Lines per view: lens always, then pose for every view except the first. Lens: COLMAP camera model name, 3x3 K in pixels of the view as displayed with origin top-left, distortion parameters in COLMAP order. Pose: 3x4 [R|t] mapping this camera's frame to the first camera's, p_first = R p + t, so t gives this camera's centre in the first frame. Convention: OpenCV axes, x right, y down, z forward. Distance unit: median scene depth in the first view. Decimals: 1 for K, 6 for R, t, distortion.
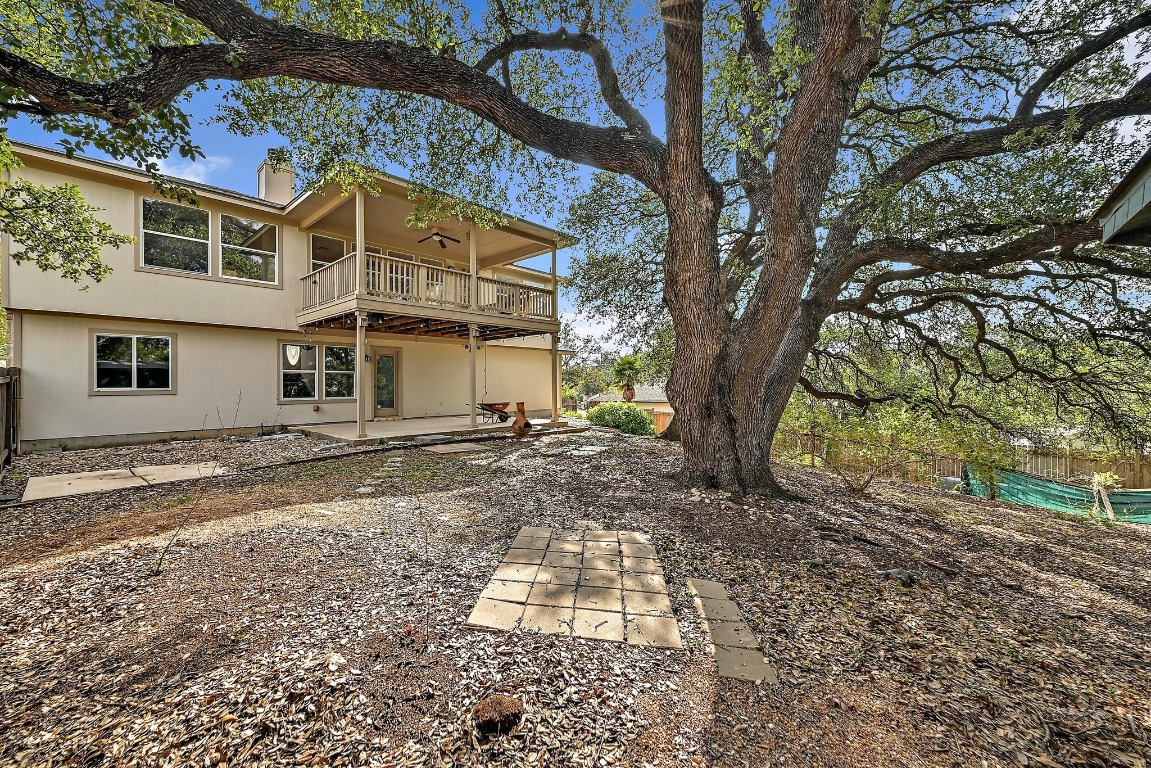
lens RADIAL K [[463.2, 0, 577.9], [0, 463.2, 385.3], [0, 0, 1]] dist [-0.003221, 0.000767]
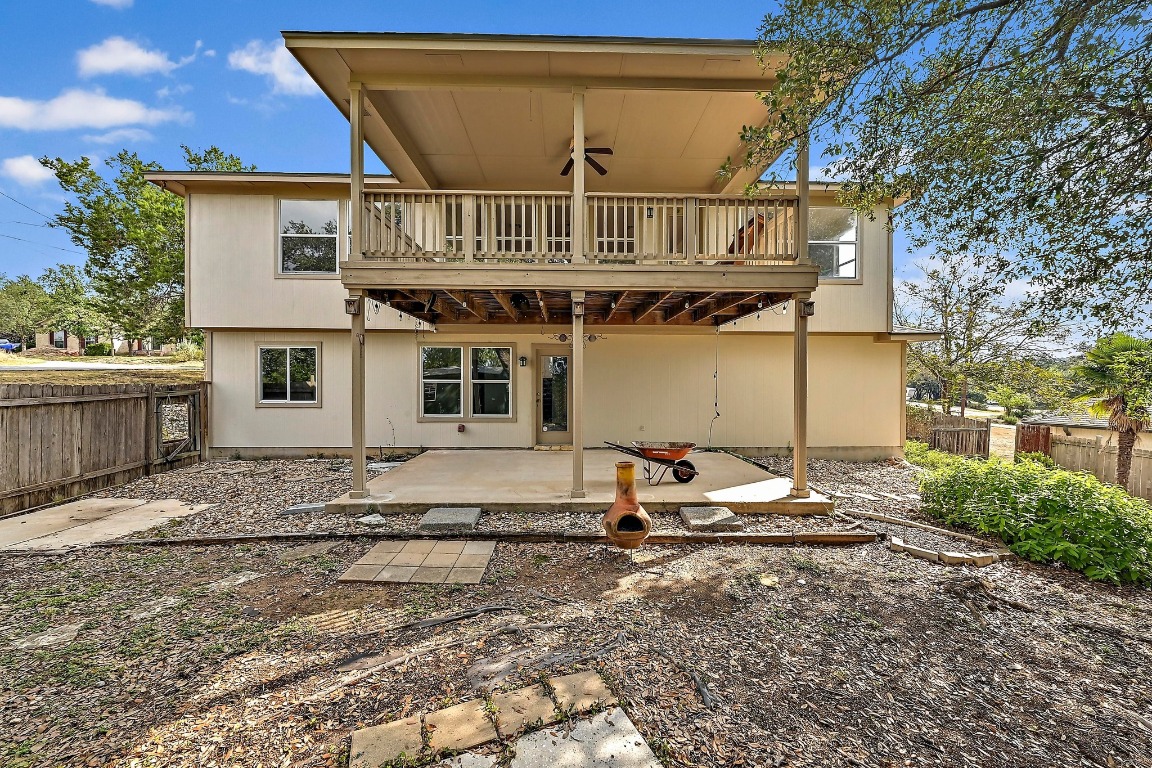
lens RADIAL K [[463.6, 0, 573.6], [0, 463.6, 385.7], [0, 0, 1]] dist [-0.003221, 0.000767]
pose [[0.689049, 0.016017, -0.724538, 0.140247], [-0.006948, 0.999856, 0.015495, -0.038526], [0.724681, -0.005643, 0.689061, 0.653188]]
